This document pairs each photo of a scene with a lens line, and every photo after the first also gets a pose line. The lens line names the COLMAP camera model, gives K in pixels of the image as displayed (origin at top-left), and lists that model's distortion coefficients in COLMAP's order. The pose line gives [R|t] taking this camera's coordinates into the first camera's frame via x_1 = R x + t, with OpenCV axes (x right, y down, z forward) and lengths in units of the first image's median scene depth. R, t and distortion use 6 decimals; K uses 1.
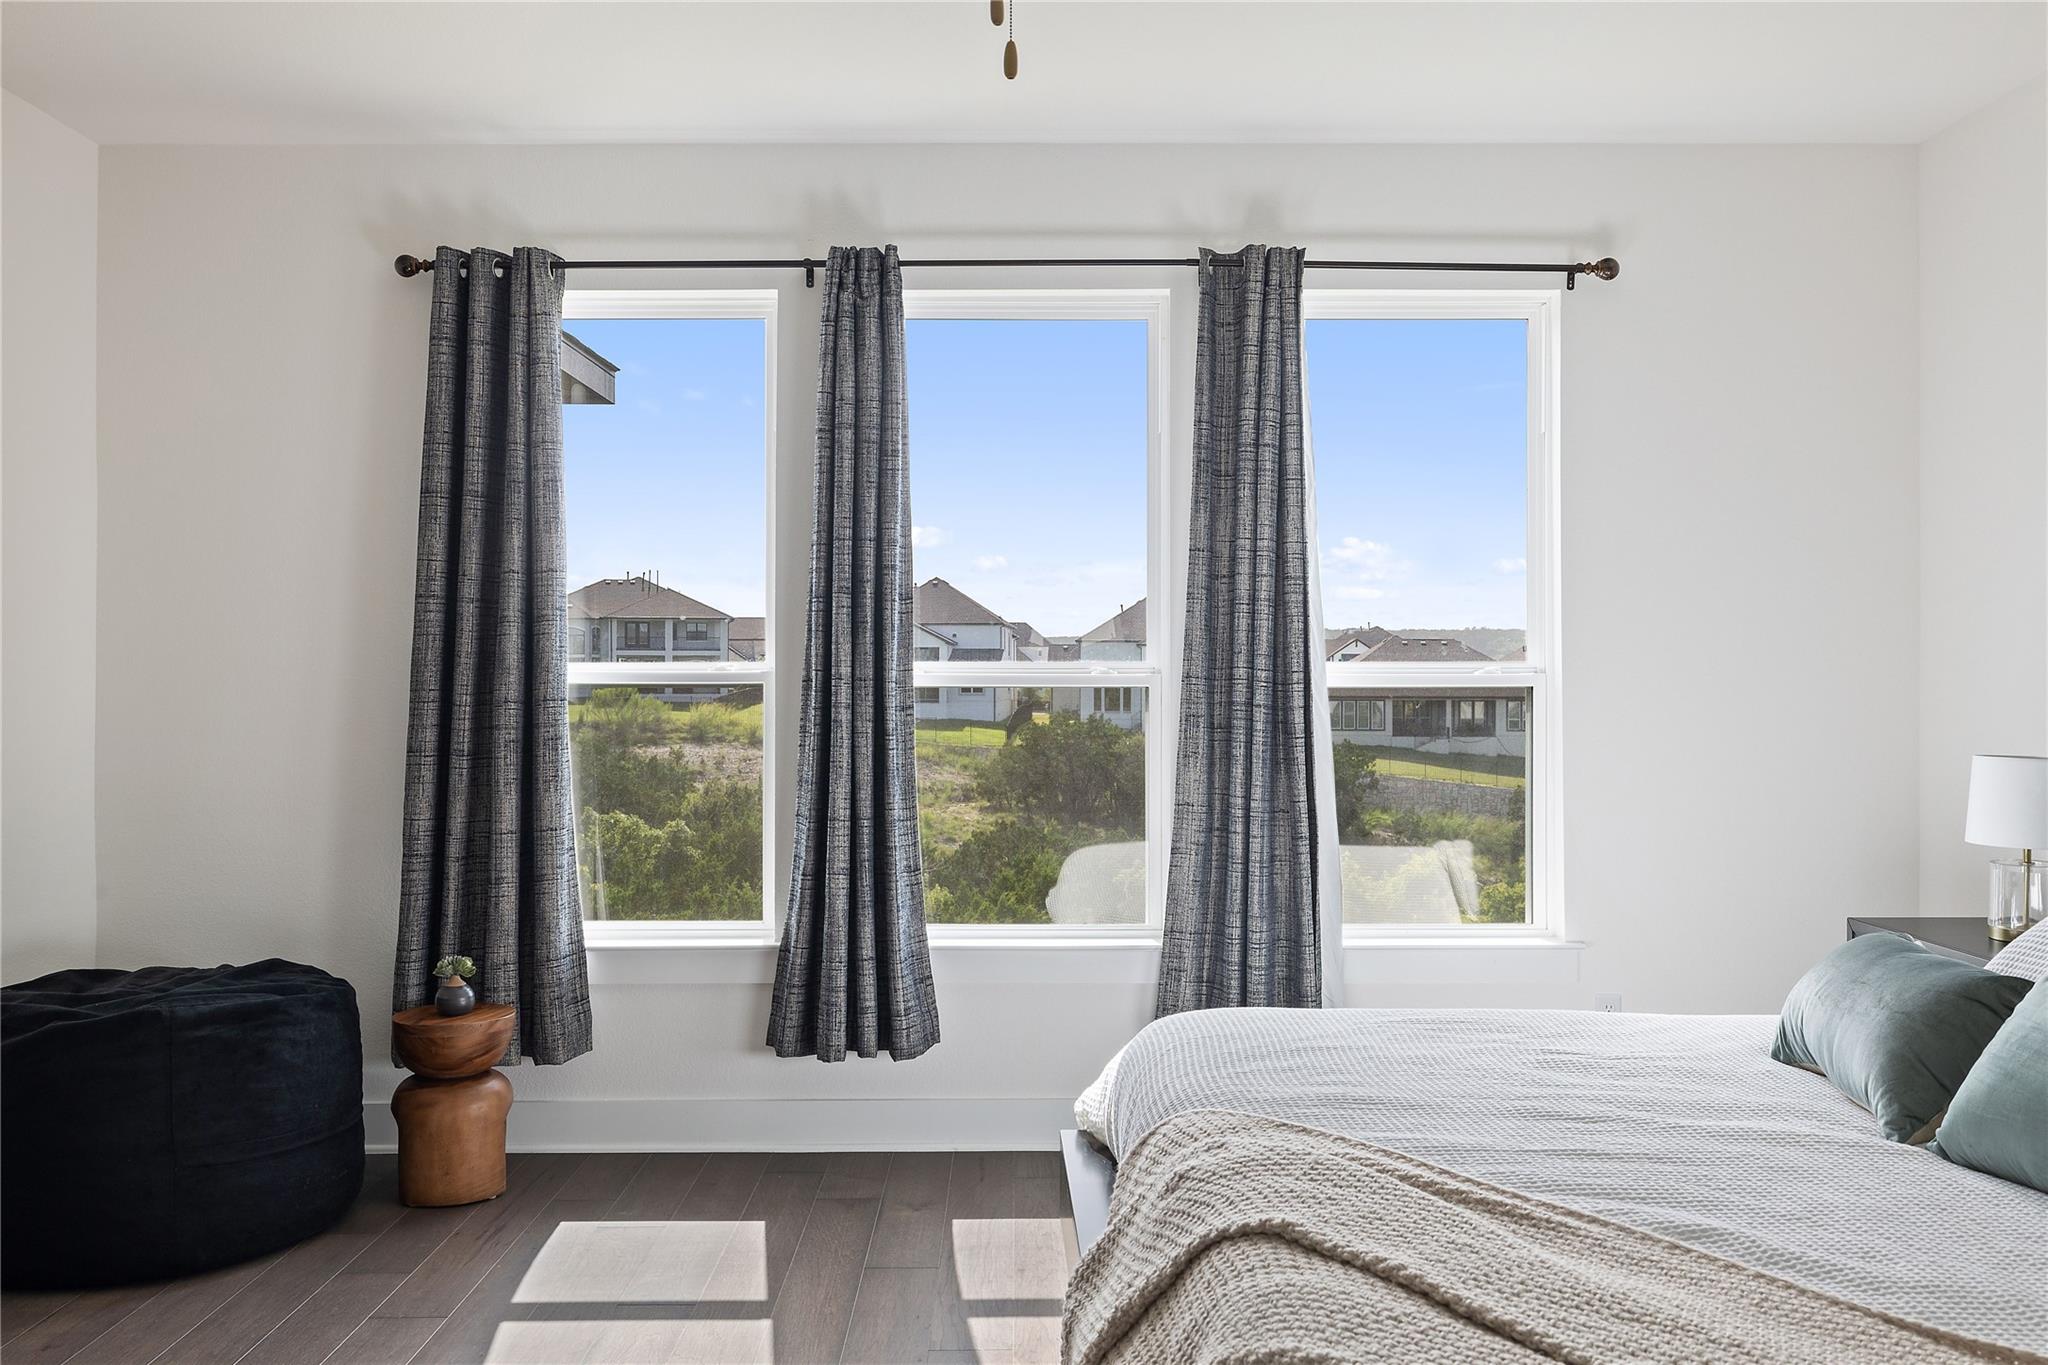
lens RADIAL K [[1770.3, 0, 1029.9], [0, 1770.3, 675.1], [0, 0, 1]] dist [0.008190, 0.004158]
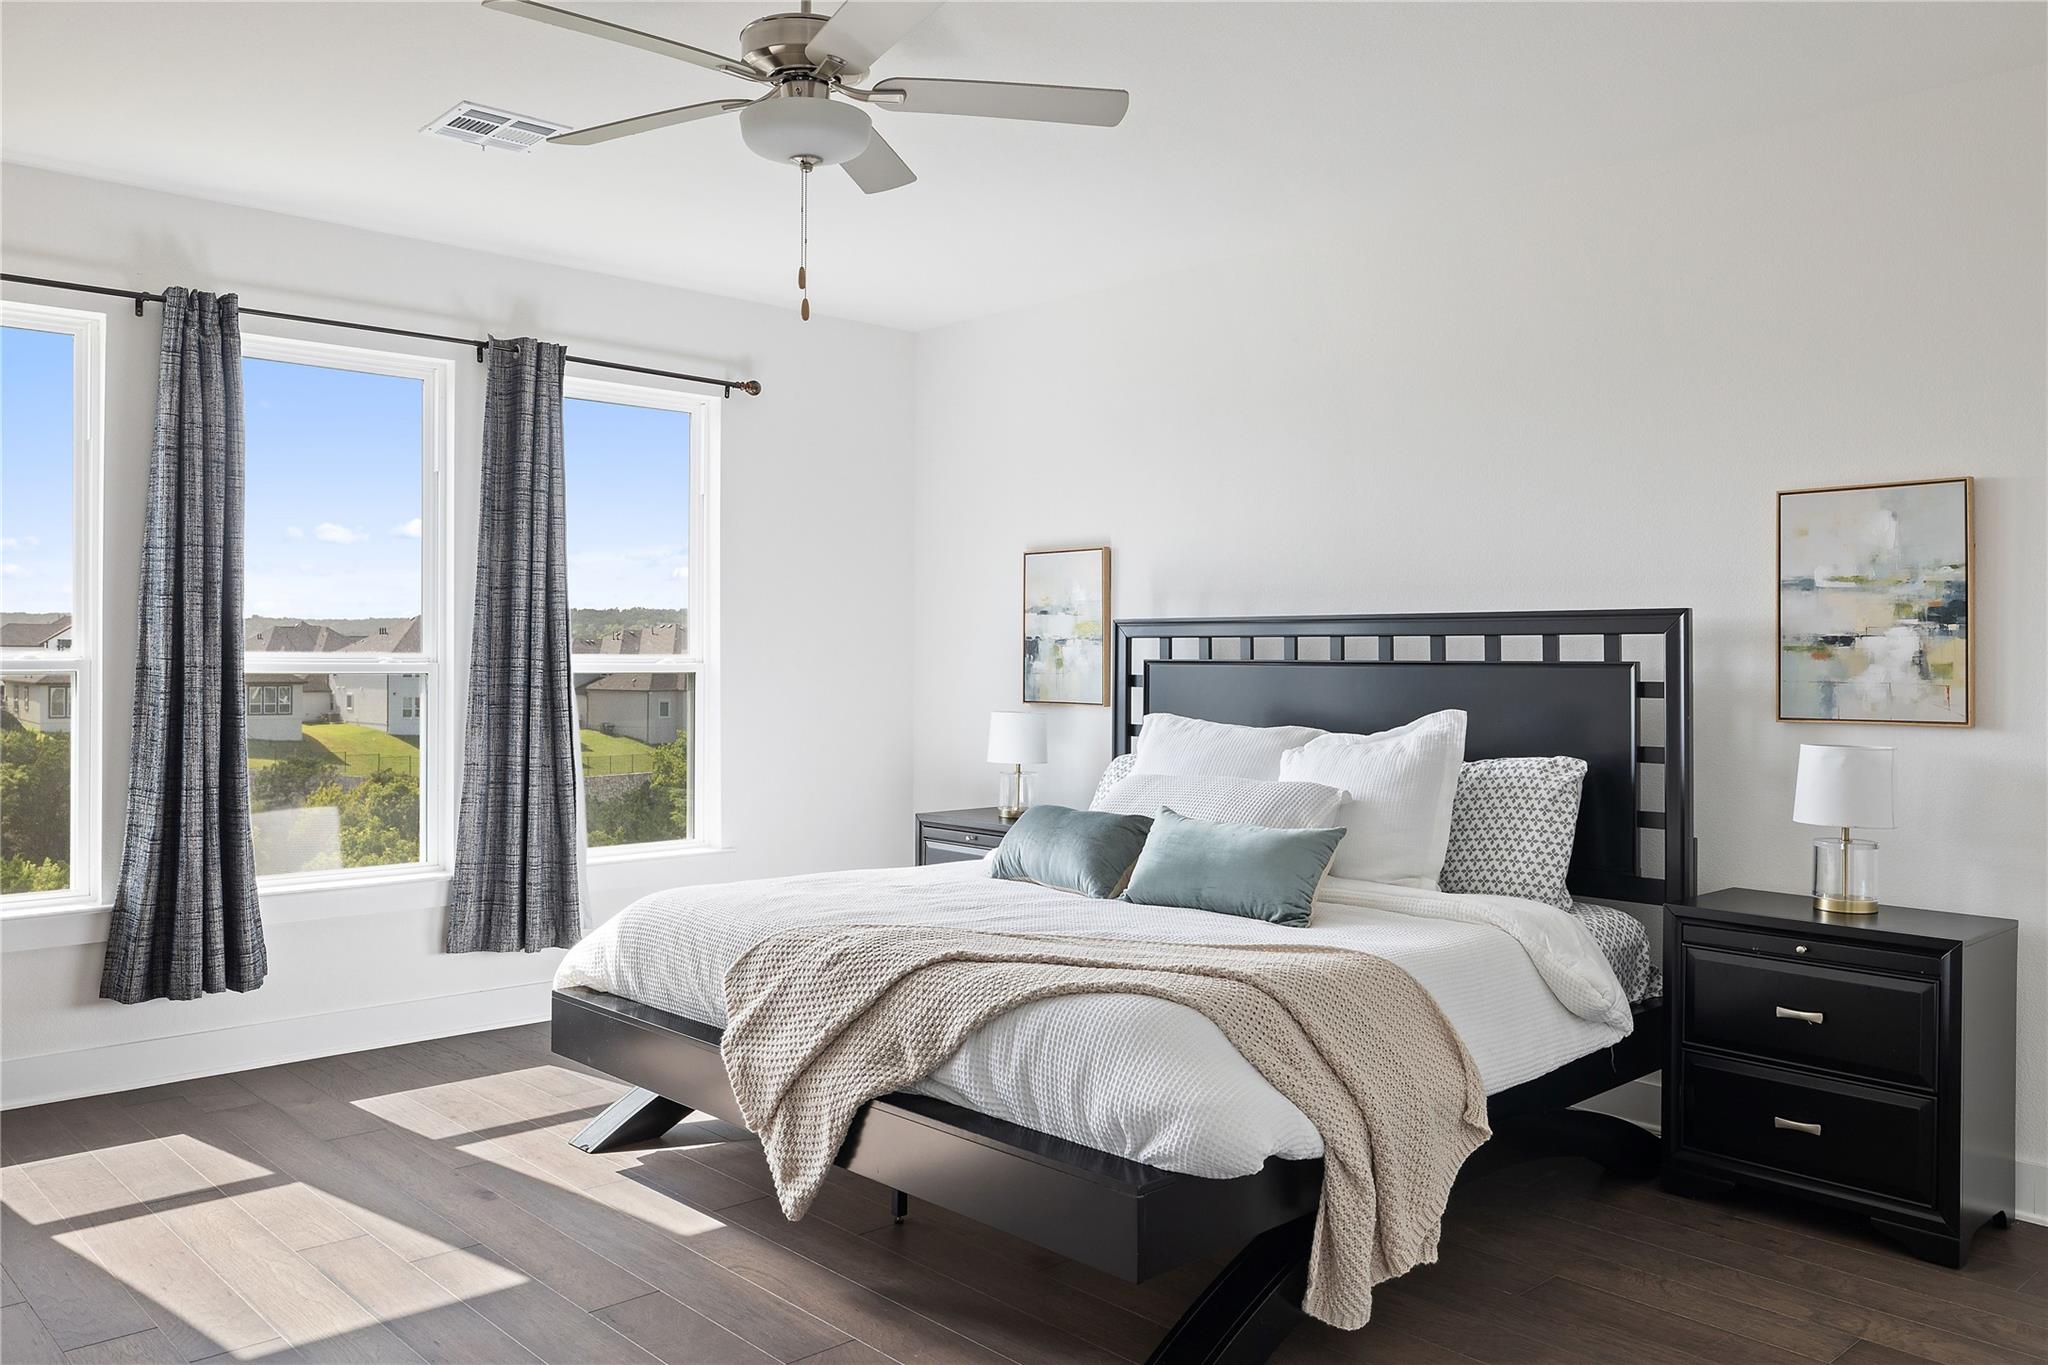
lens RADIAL K [[1682.1, 0, 1023.2], [0, 1682.1, 684.1], [0, 0, 1]] dist [-0.004828, -0.006236]
pose [[0.717067, -0.006715, 0.696972, -0.480143], [-0.002598, 0.999921, 0.012307, -0.001404], [-0.697000, -0.010636, 0.716993, -0.156469]]
